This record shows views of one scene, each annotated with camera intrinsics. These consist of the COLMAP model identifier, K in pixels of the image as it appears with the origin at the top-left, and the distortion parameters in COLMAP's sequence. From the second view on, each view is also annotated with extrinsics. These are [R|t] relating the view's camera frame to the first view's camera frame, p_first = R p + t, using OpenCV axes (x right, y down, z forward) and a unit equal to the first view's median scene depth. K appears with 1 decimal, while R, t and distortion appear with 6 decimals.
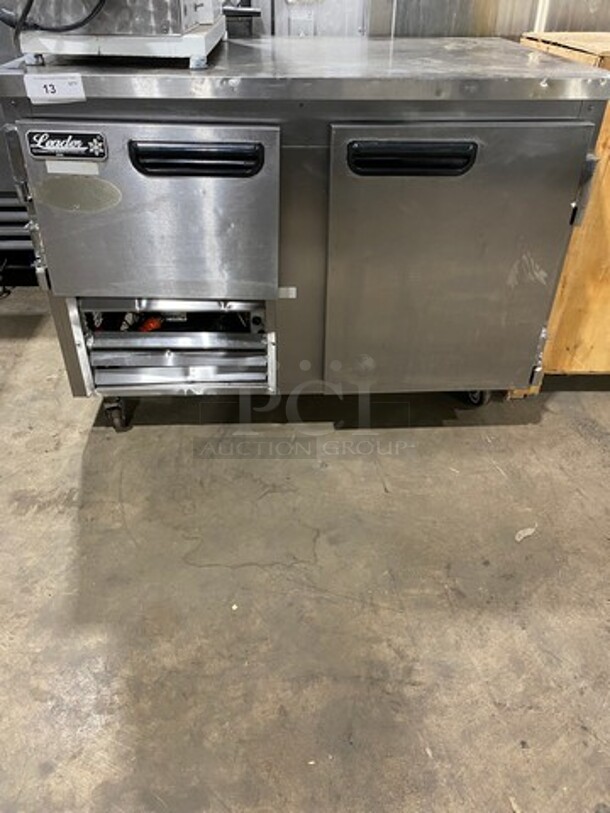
lens RADIAL K [[614.7, 0, 304.6], [0, 614.7, 404.6], [0, 0, 1]] dist [0.024886, -0.006695]
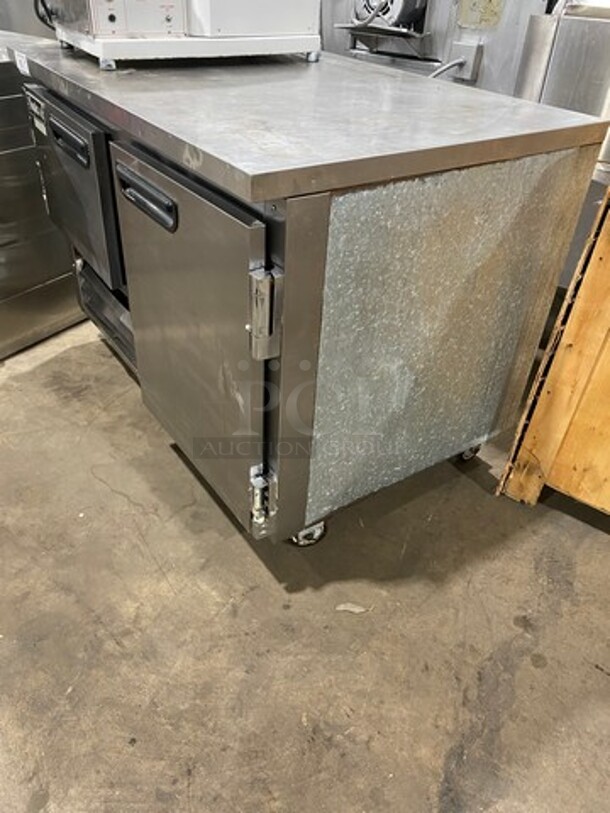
lens RADIAL K [[614.7, 0, 301.6], [0, 614.7, 405.7], [0, 0, 1]] dist [0.024886, -0.006695]
pose [[0.783313, 0.388063, -0.485621, 0.856937], [-0.389657, 0.915202, 0.102821, -0.184844], [0.484343, 0.108685, 0.868101, 0.171705]]
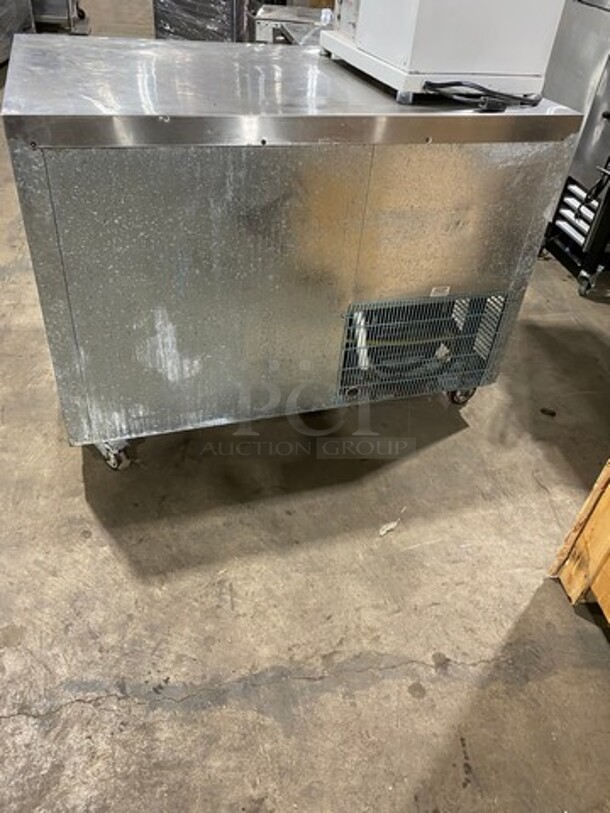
lens RADIAL K [[614.7, 0, 303.1], [0, 614.7, 406.9], [0, 0, 1]] dist [0.024886, -0.006695]
pose [[0.078117, 0.621566, -0.779457, 1.390880], [-0.637139, 0.632467, 0.440498, -0.513341], [0.766780, 0.462212, 0.445431, 0.534154]]
